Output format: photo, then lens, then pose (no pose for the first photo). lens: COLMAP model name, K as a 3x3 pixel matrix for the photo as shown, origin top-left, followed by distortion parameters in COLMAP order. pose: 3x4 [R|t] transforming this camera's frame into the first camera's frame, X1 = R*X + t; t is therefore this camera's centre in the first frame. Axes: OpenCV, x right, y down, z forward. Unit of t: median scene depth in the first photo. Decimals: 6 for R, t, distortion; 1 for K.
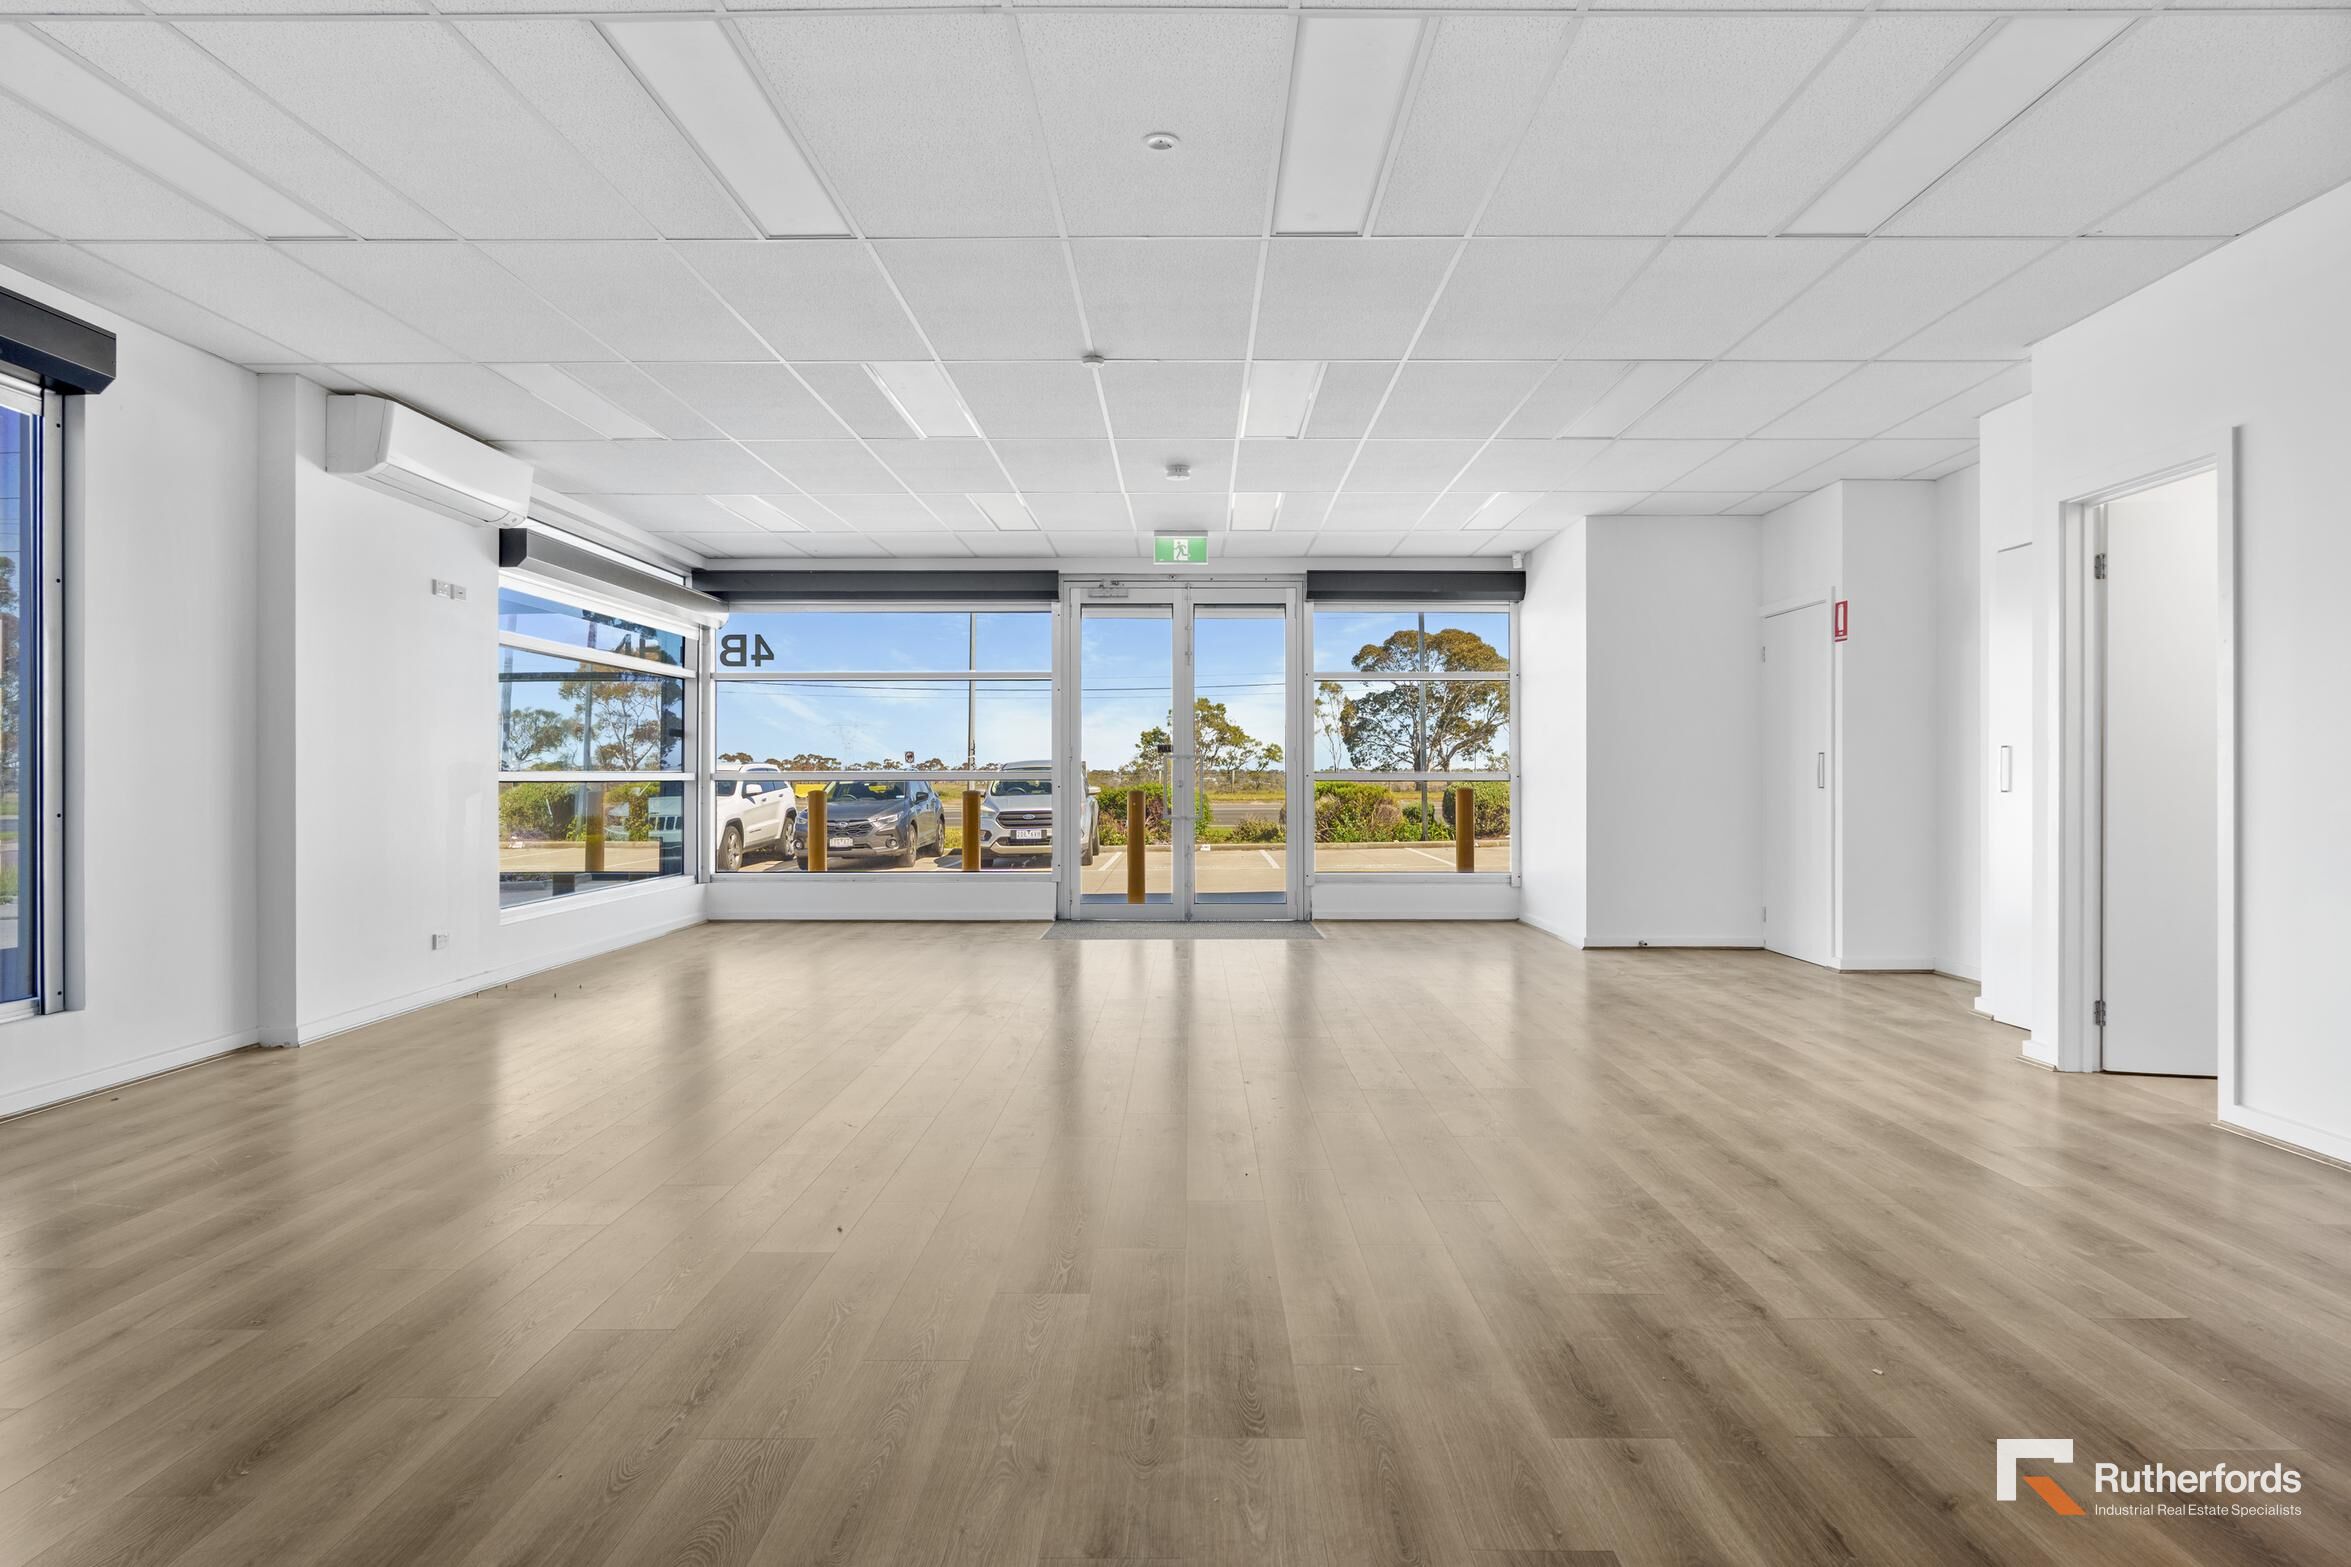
lens RADIAL K [[1347.7, 0, 1209.1], [0, 1347.7, 766.6], [0, 0, 1]] dist [-0.001980, -0.000575]
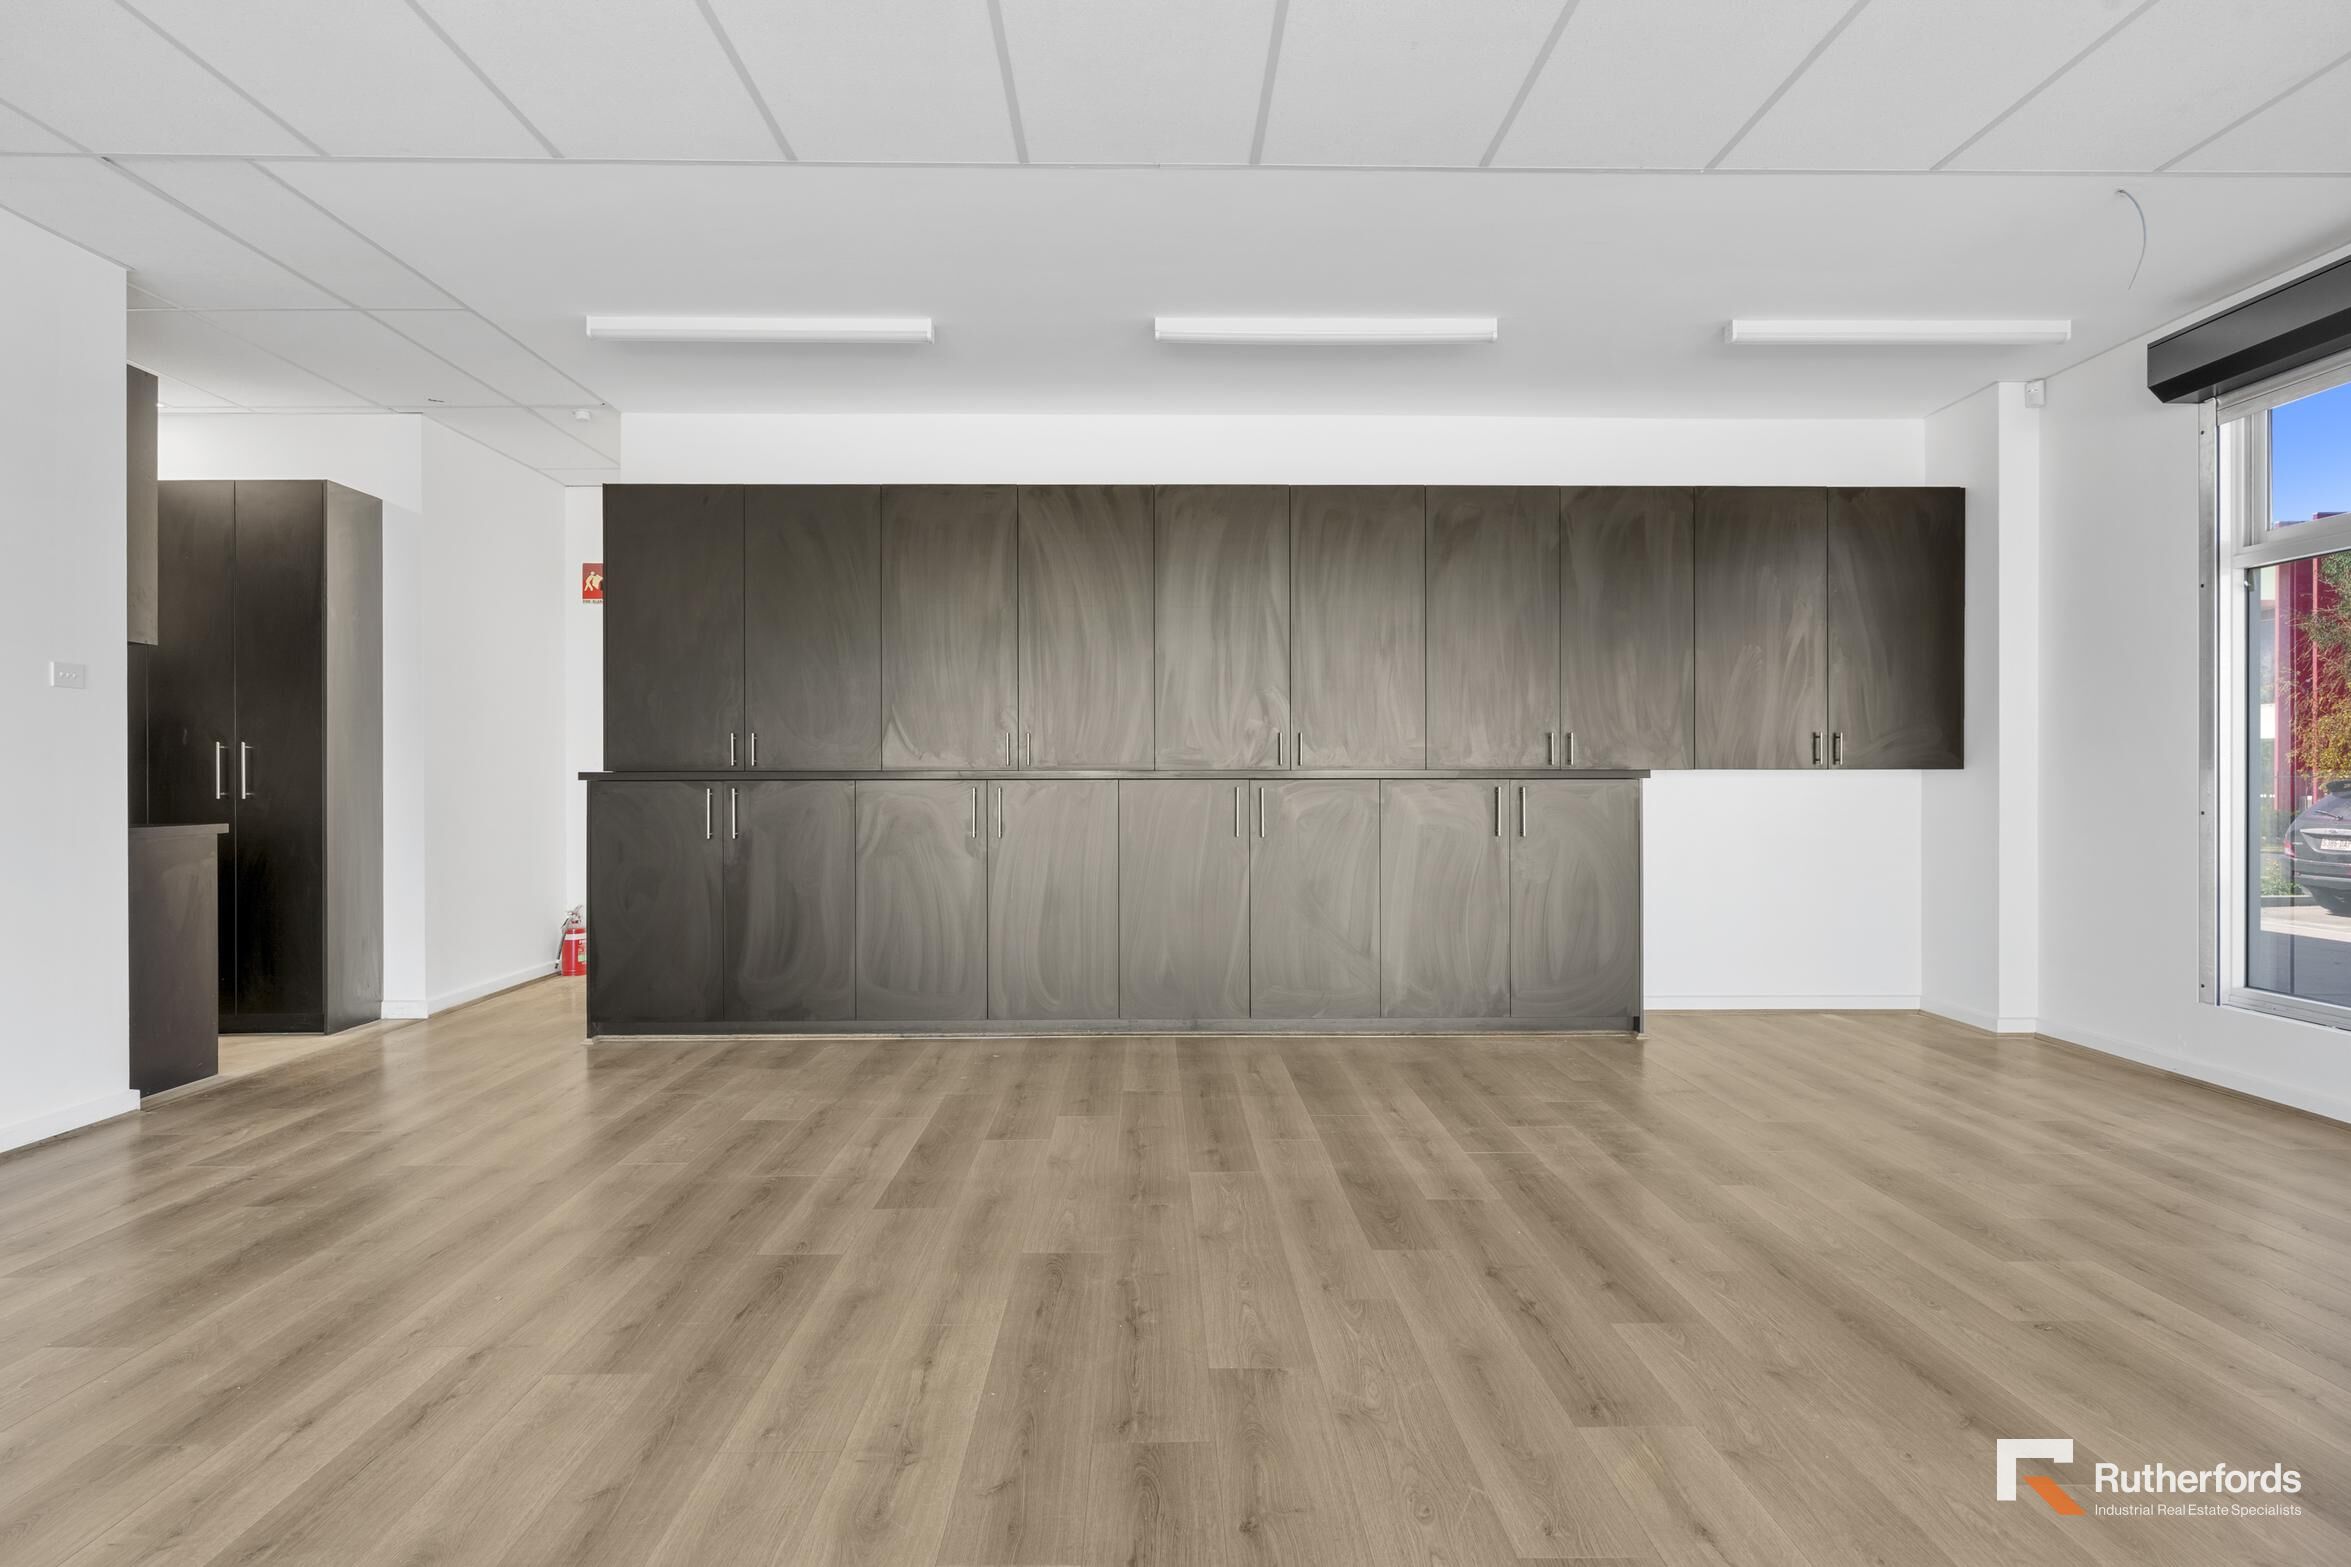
lens RADIAL K [[1376.0, 0, 1177.1], [0, 1376.0, 776.7], [0, 0, 1]] dist [-0.006399, 0.005583]
pose [[-0.999997, 0.002086, -0.001382, -0.018886], [0.002097, 0.999968, -0.007761, 0.004309], [0.001365, -0.007764, -0.999969, 0.524610]]
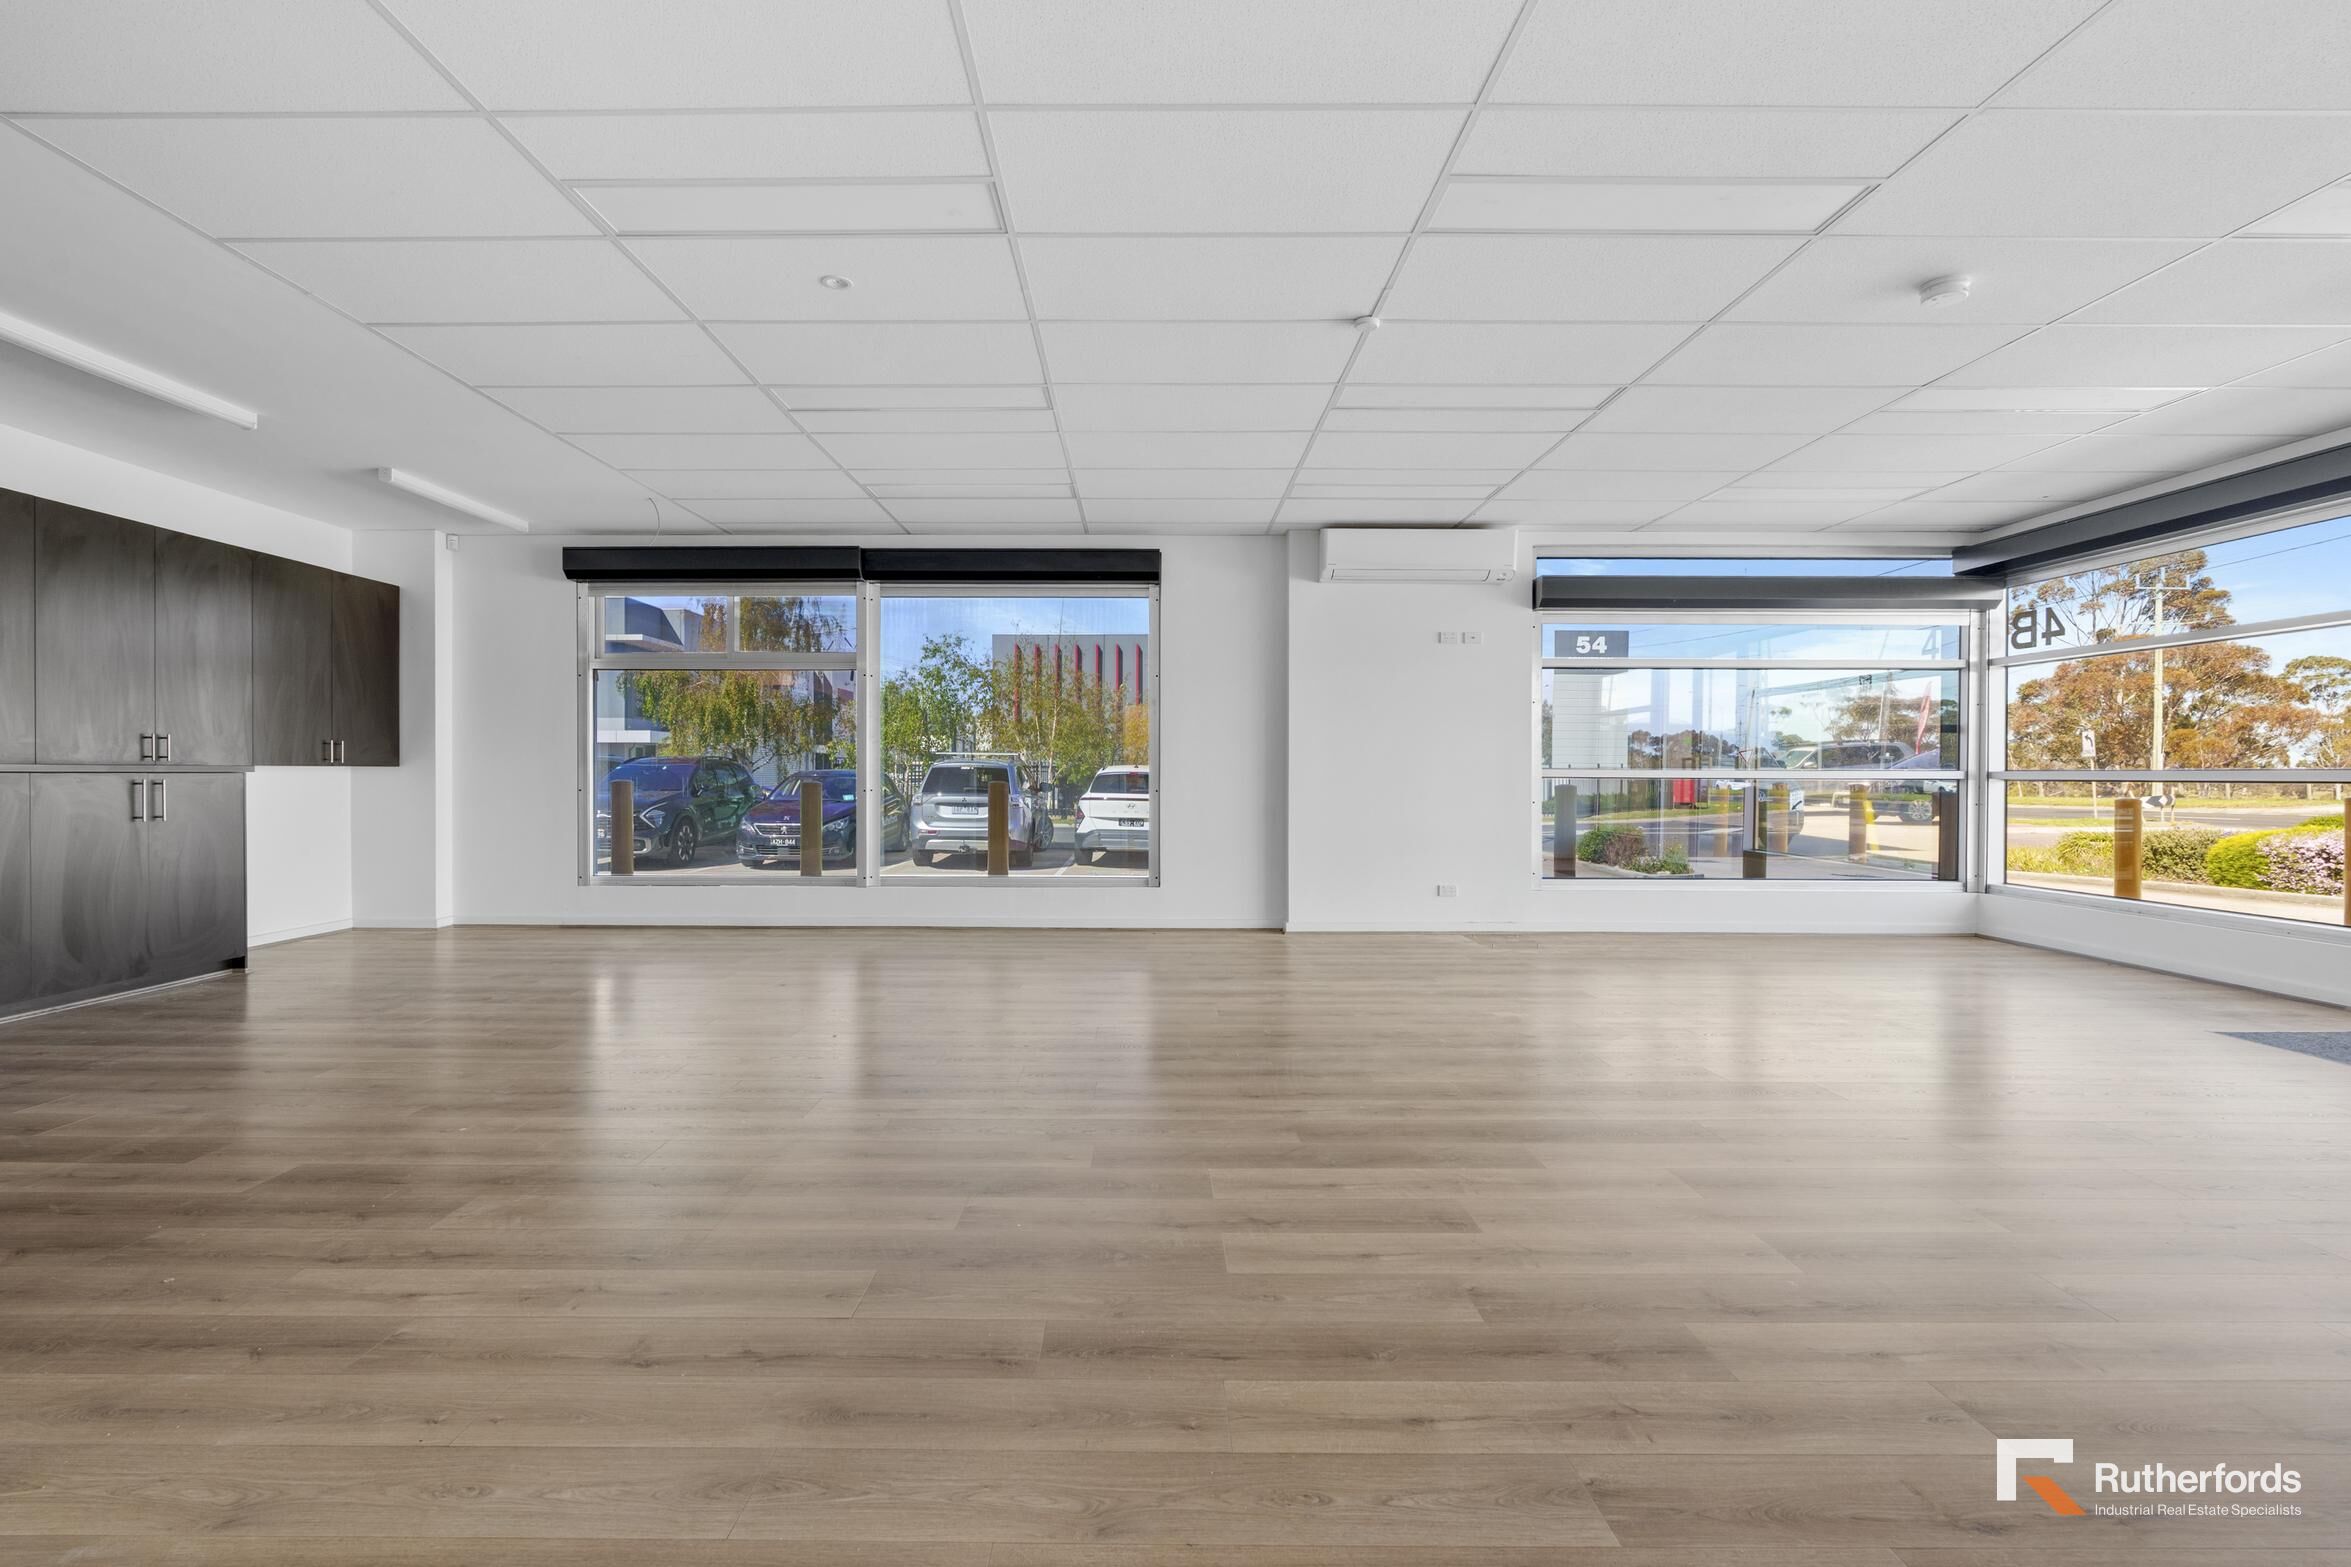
lens RADIAL K [[1047.3, 0, 1154.6], [0, 1047.3, 806.3], [0, 0, 1]] dist [-0.003726, -0.001468]
pose [[-0.005571, 0.033877, -0.999410, 0.334399], [0.004313, 0.999417, 0.033854, 0.002389], [0.999975, -0.004122, -0.005714, 0.450748]]
